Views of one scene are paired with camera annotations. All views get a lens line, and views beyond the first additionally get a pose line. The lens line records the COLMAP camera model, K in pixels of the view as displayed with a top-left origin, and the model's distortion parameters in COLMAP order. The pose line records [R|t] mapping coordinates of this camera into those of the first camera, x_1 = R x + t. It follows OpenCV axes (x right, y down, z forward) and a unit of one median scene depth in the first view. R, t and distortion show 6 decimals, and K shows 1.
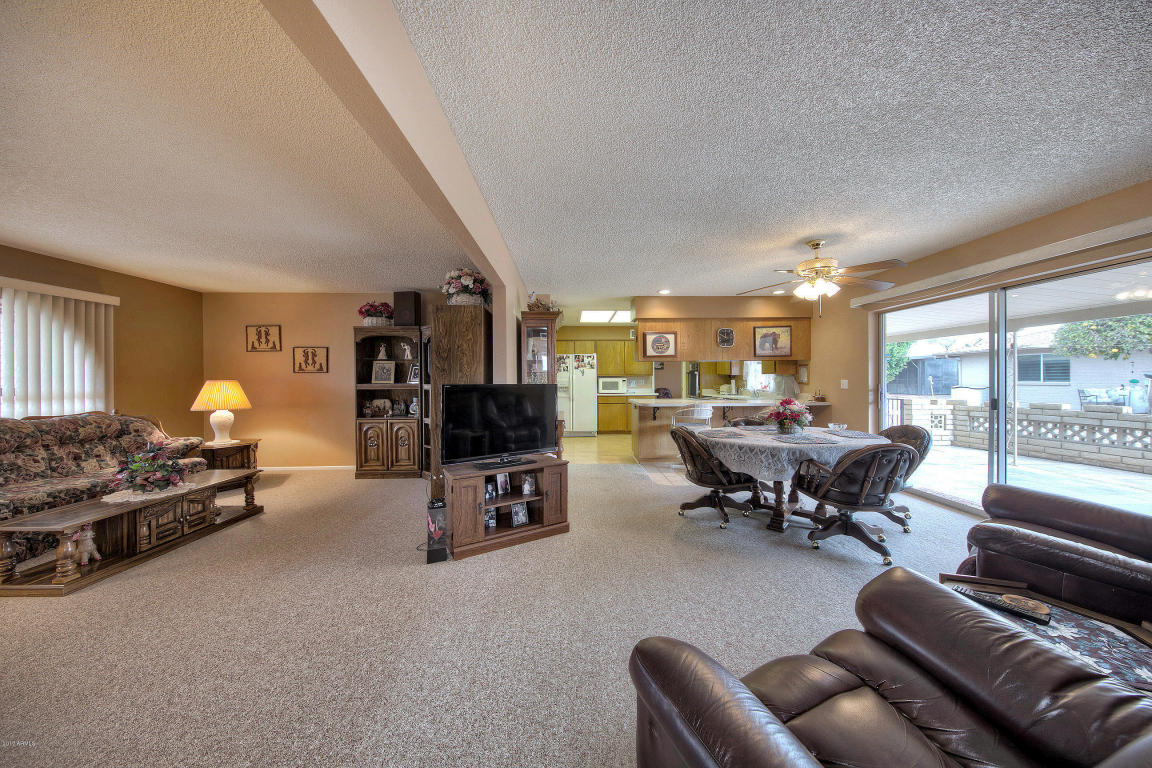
lens RADIAL K [[364.4, 0, 581.1], [0, 364.4, 379.0], [0, 0, 1]] dist [0.005625, -0.003077]
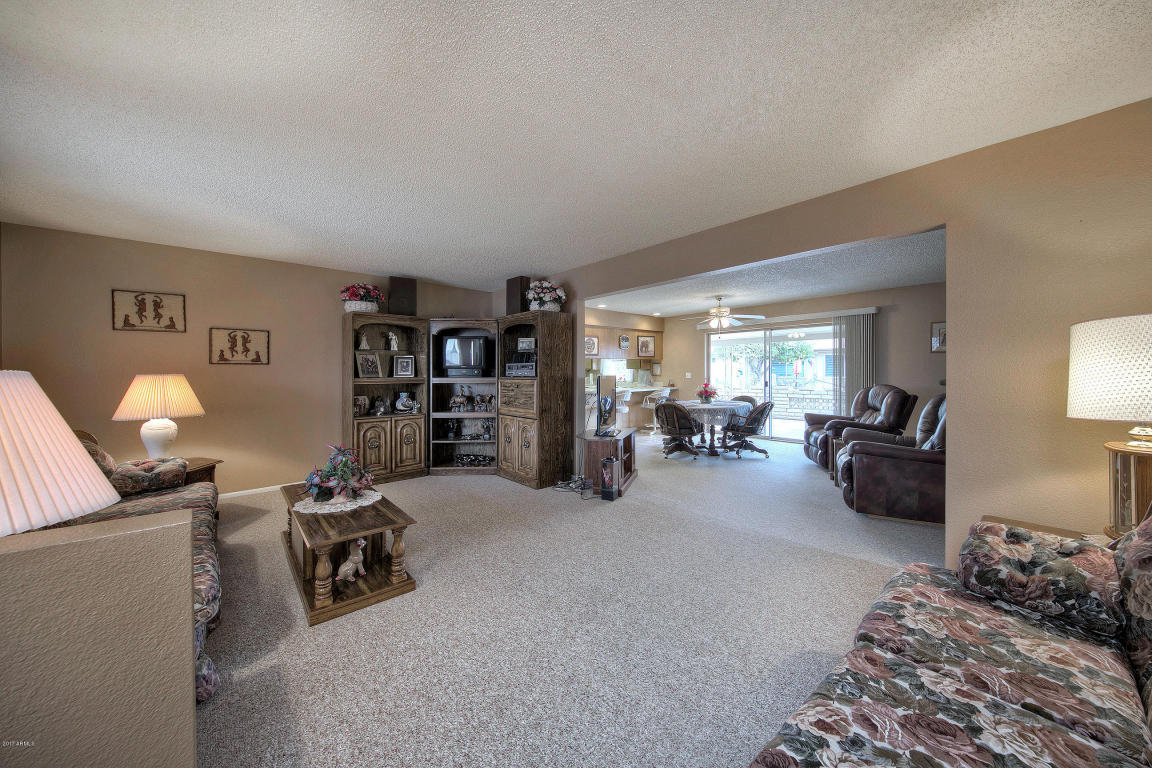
lens RADIAL K [[399.8, 0, 578.0], [0, 399.8, 379.8], [0, 0, 1]] dist [0.023335, -0.008358]
pose [[0.773909, -0.011956, 0.633184, -0.780804], [0.003169, 0.999882, 0.015008, 0.004559], [-0.633289, -0.009608, 0.773856, -0.065312]]
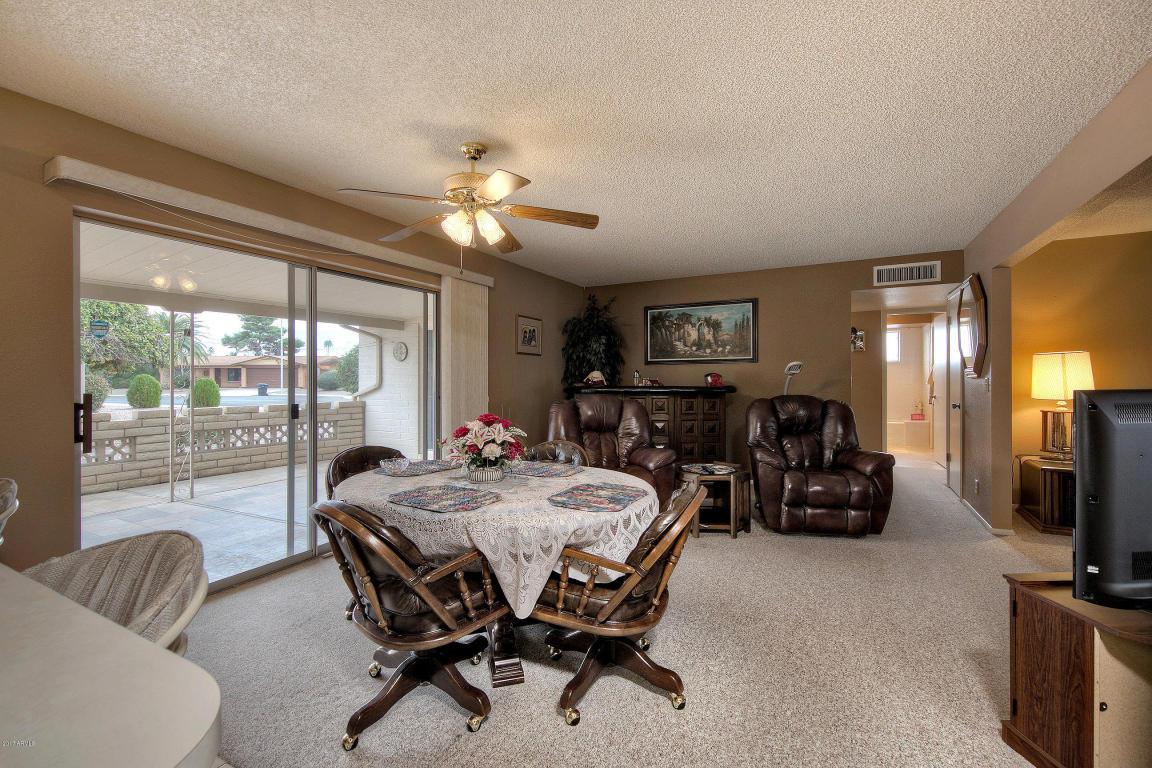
lens RADIAL K [[493.4, 0, 576.0], [0, 493.4, 384.0], [0, 0, 1]] dist [-0.000517, -0.000073]
pose [[-0.861364, -0.002779, 0.507981, 0.066044], [0.004407, 0.999907, 0.012942, -0.000157], [-0.507970, 0.013387, -0.861271, 1.087606]]
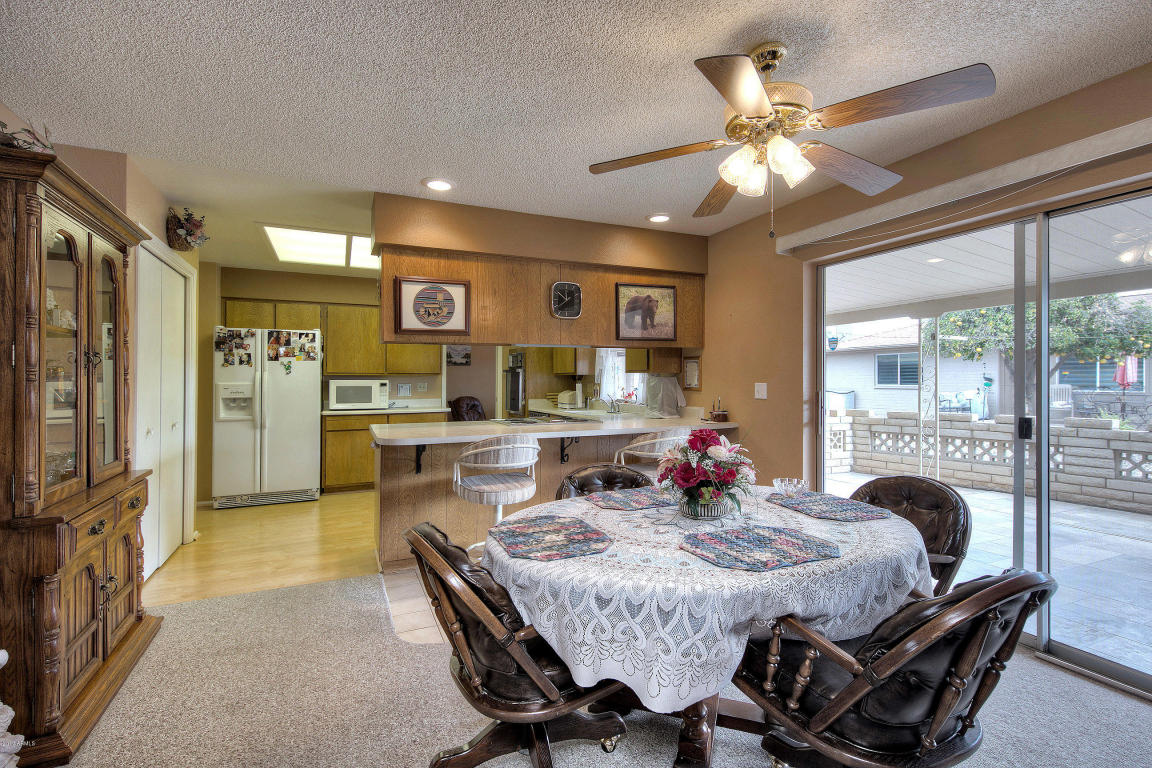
lens RADIAL K [[527.1, 0, 578.0], [0, 527.1, 374.1], [0, 0, 1]] dist [0.011926, -0.000135]
pose [[0.923466, 0.006018, 0.383633, 0.145410], [-0.000749, 0.999903, -0.013882, -0.000079], [-0.383680, 0.012533, 0.923381, 0.352535]]
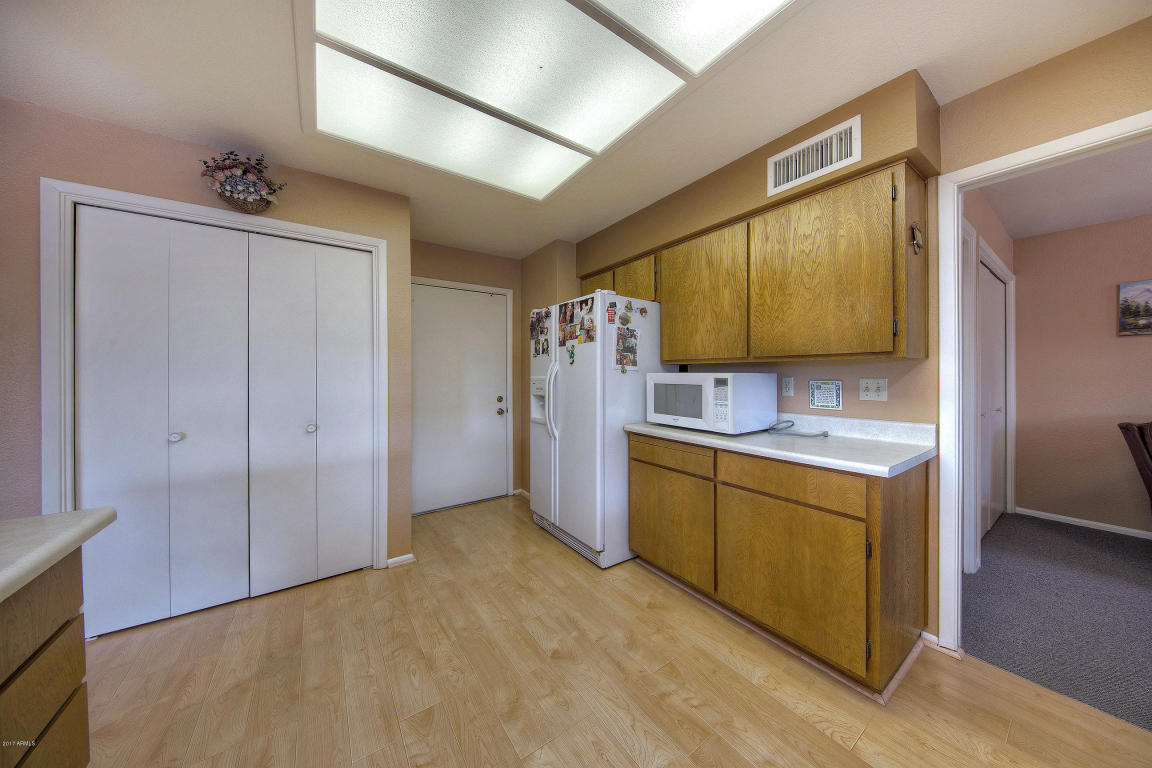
lens RADIAL K [[362.3, 0, 580.5], [0, 362.3, 373.5], [0, 0, 1]] dist [-0.000052, -0.003157]
pose [[0.538261, -0.000290, -0.842778, 0.457947], [0.002185, 0.999997, 0.001051, -0.002235], [0.842775, -0.002407, 0.538260, 1.352459]]
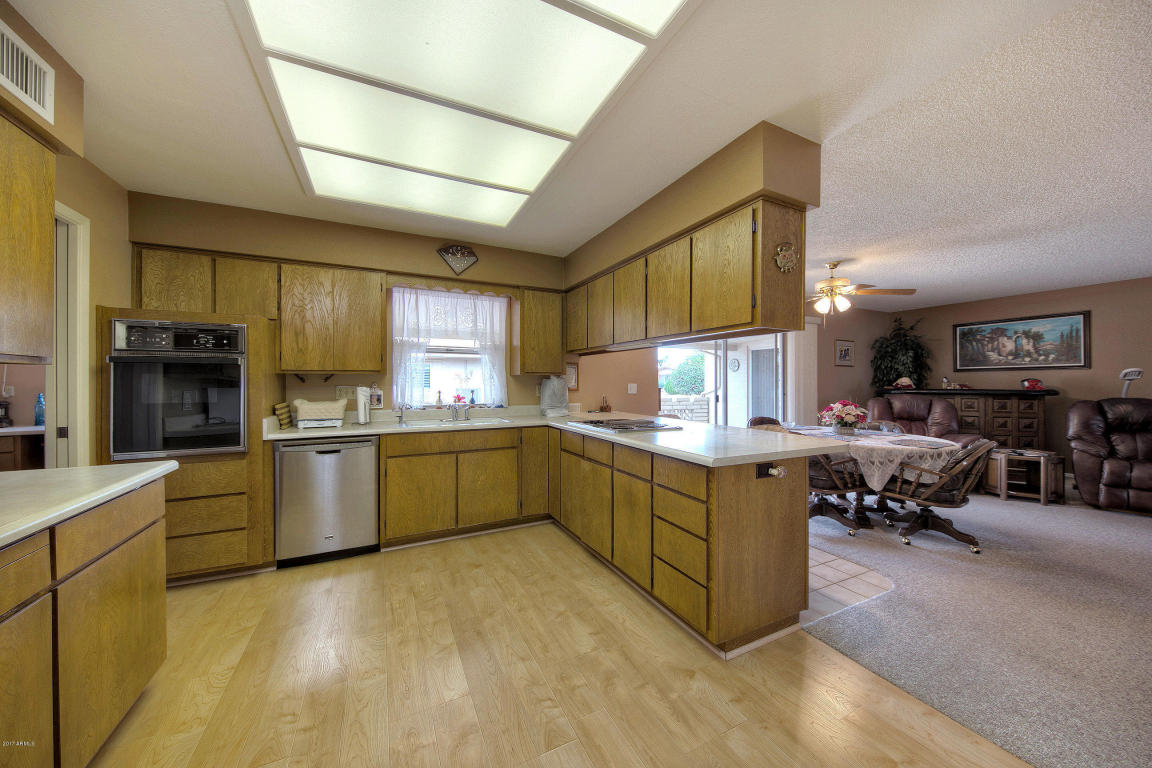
lens RADIAL K [[396.3, 0, 582.9], [0, 396.3, 383.2], [0, 0, 1]] dist [0.006407, -0.005434]
pose [[-0.410715, 0.000571, 0.911764, -0.109295], [0.002251, 0.999997, 0.000387, 0.000009], [-0.911761, 0.002212, -0.410715, 1.500157]]
